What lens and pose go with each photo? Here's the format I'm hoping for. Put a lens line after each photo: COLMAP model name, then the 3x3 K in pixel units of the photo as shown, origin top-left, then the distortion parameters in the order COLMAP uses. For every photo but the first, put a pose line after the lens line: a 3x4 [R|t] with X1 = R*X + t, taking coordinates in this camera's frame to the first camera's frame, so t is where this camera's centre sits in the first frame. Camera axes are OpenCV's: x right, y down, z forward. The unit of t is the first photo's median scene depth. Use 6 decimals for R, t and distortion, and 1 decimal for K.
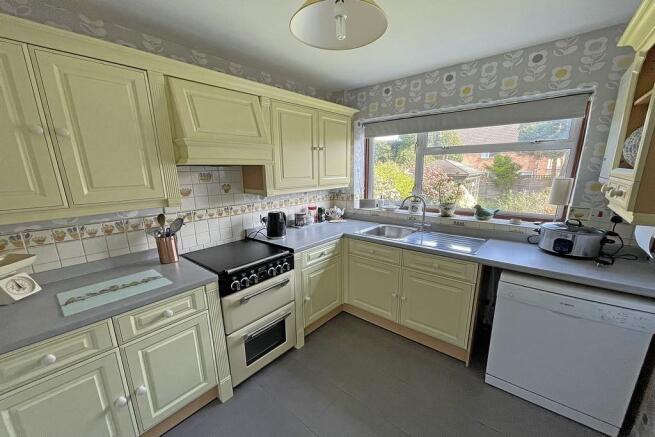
lens RADIAL K [[270.6, 0, 326.7], [0, 270.6, 235.7], [0, 0, 1]] dist [0.002345, 0.000166]
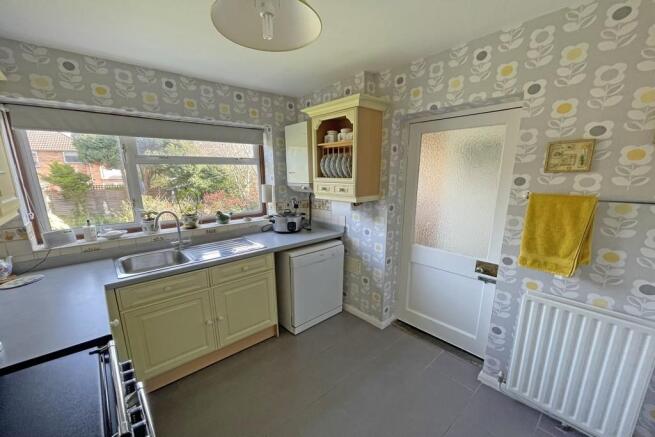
lens RADIAL K [[259.7, 0, 323.7], [0, 259.7, 232.8], [0, 0, 1]] dist [-0.000116, -0.000062]
pose [[0.148607, -0.213340, 0.965610, -0.447946], [0.251045, 0.952602, 0.171831, -0.108917], [-0.956500, 0.216877, 0.195122, 0.417439]]
